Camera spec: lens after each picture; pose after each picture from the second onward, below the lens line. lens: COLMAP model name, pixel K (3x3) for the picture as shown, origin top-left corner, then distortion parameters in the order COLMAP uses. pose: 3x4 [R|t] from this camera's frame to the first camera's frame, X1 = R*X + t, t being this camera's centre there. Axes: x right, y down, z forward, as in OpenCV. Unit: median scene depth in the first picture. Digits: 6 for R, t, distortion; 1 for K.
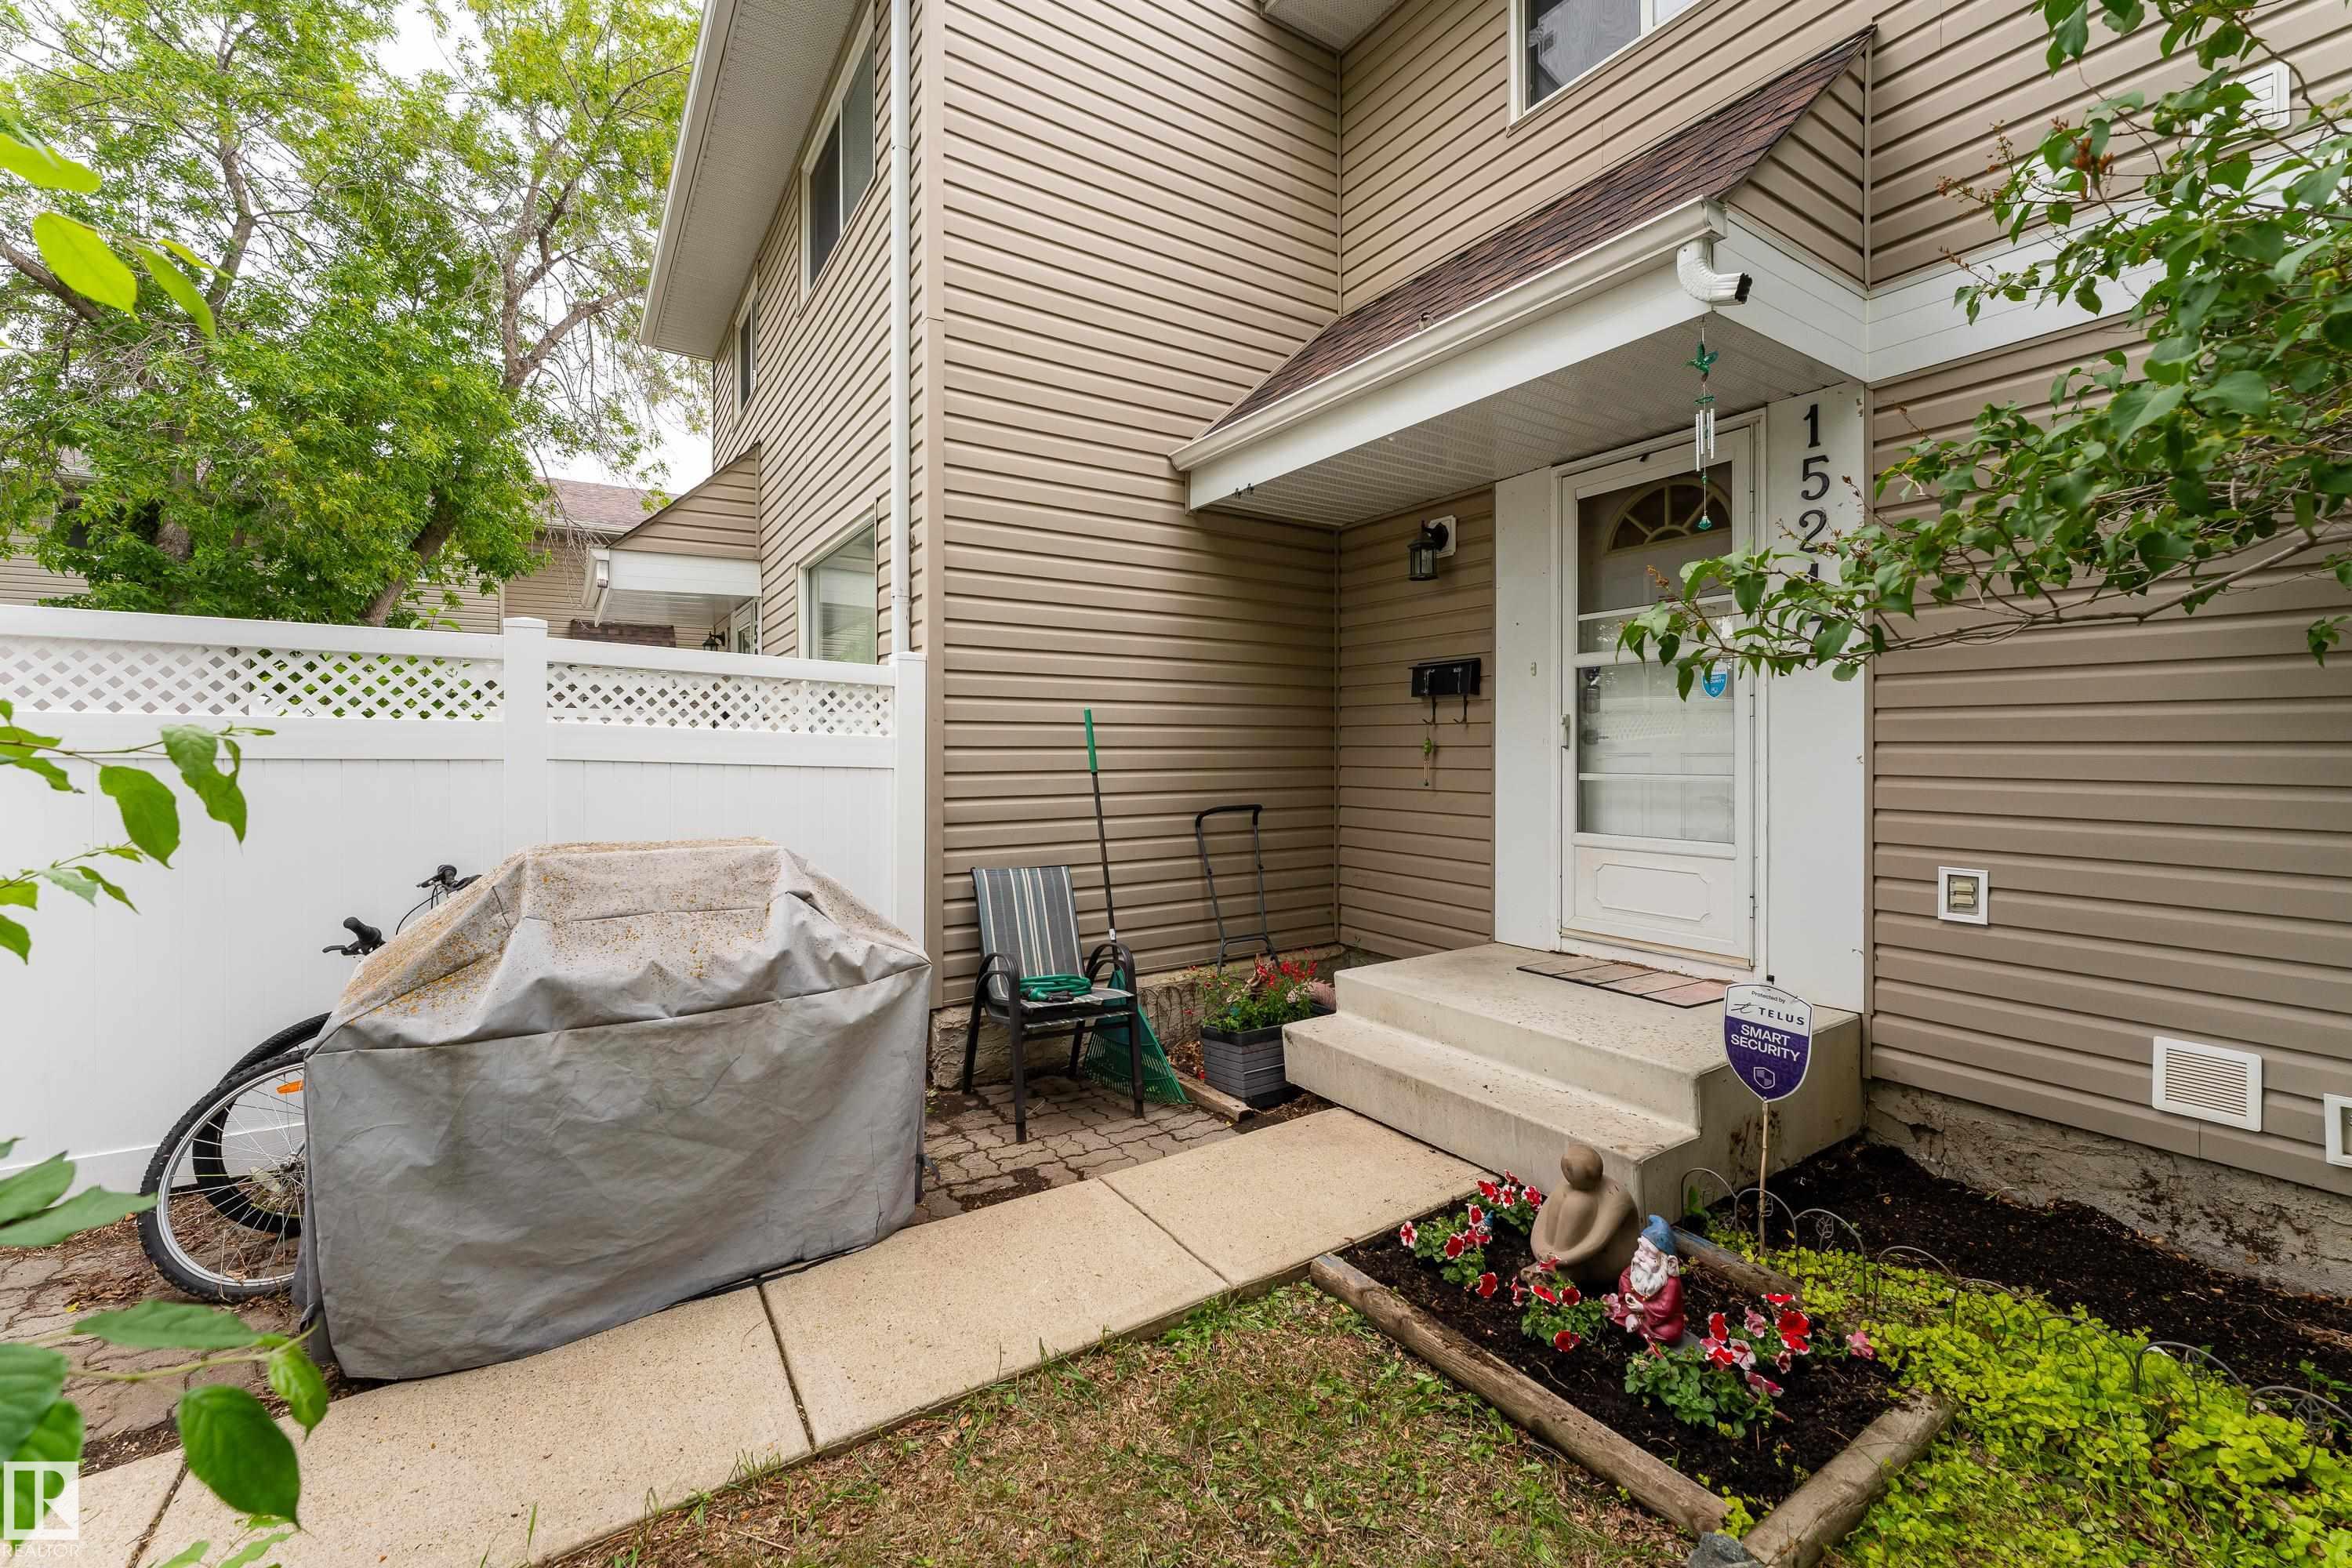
lens RADIAL K [[957.7, 0, 1212.7], [0, 957.7, 745.5], [0, 0, 1]] dist [0.000187, -0.000173]
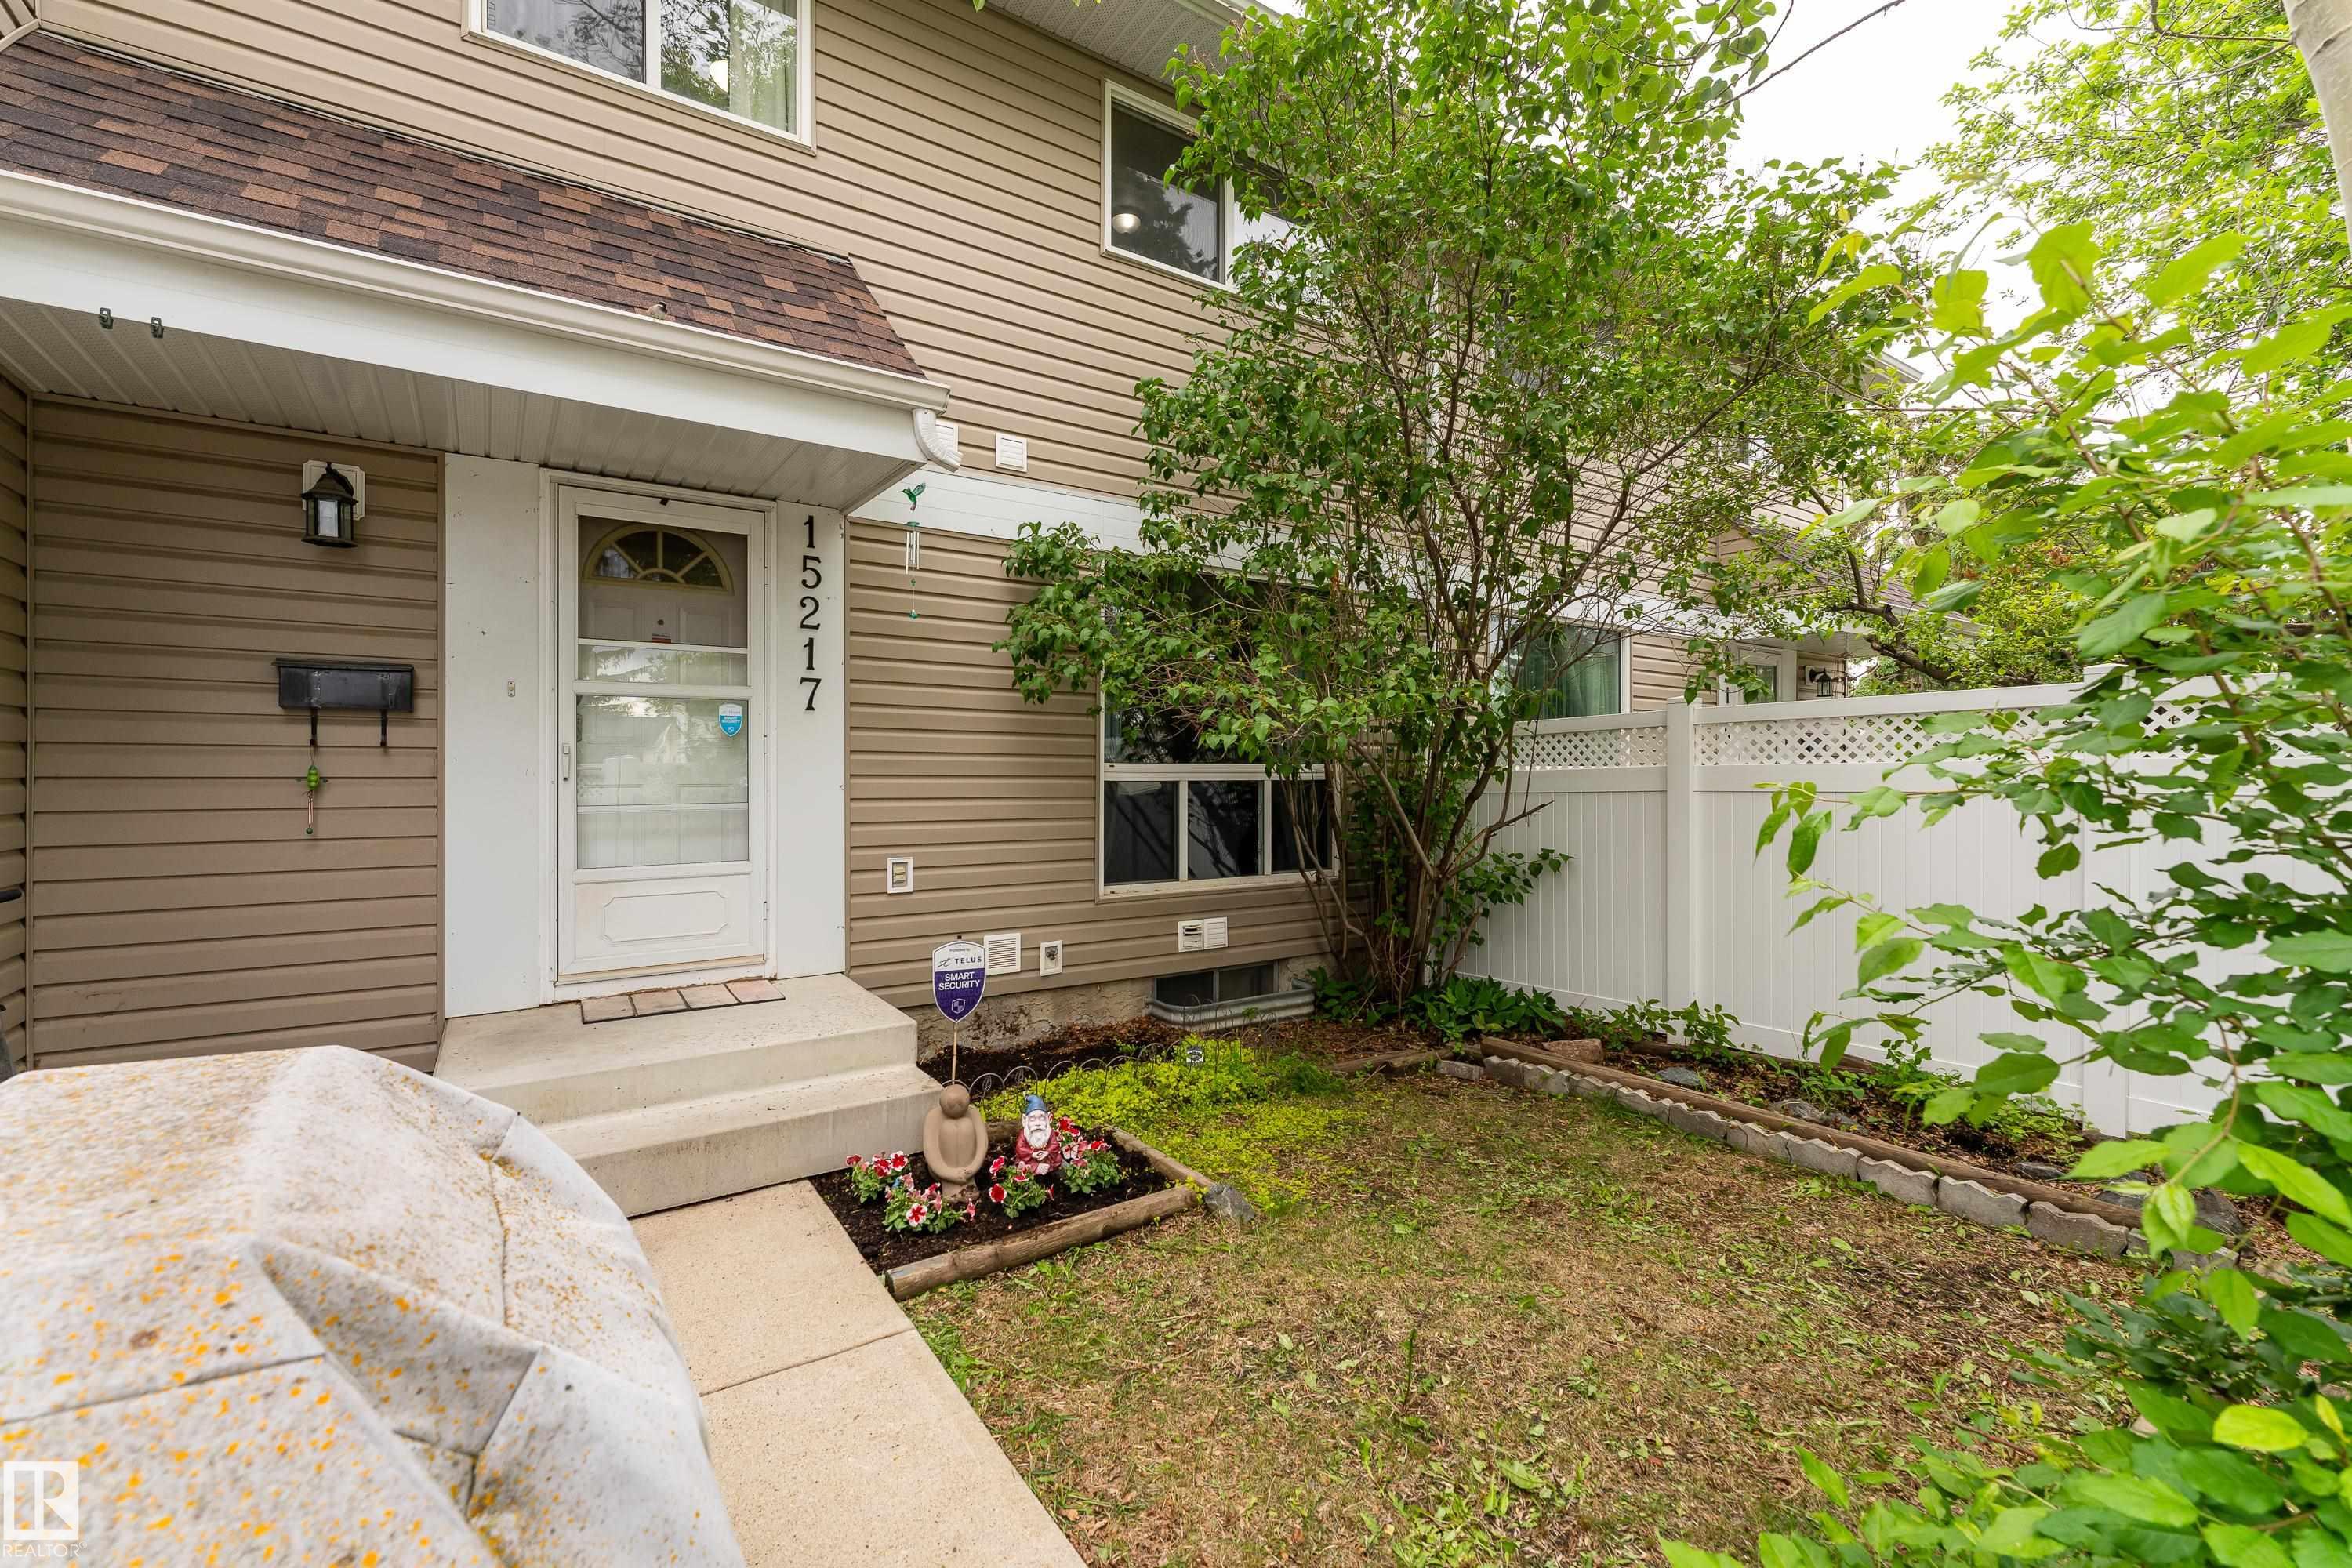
lens RADIAL K [[957.7, 0, 1156.1], [0, 957.7, 773.7], [0, 0, 1]] dist [0.000187, -0.000173]
pose [[0.019900, -0.001850, 0.999800, -0.622216], [-0.004164, 0.999989, 0.001934, -0.008753], [-0.999793, -0.004201, 0.019892, 0.471636]]
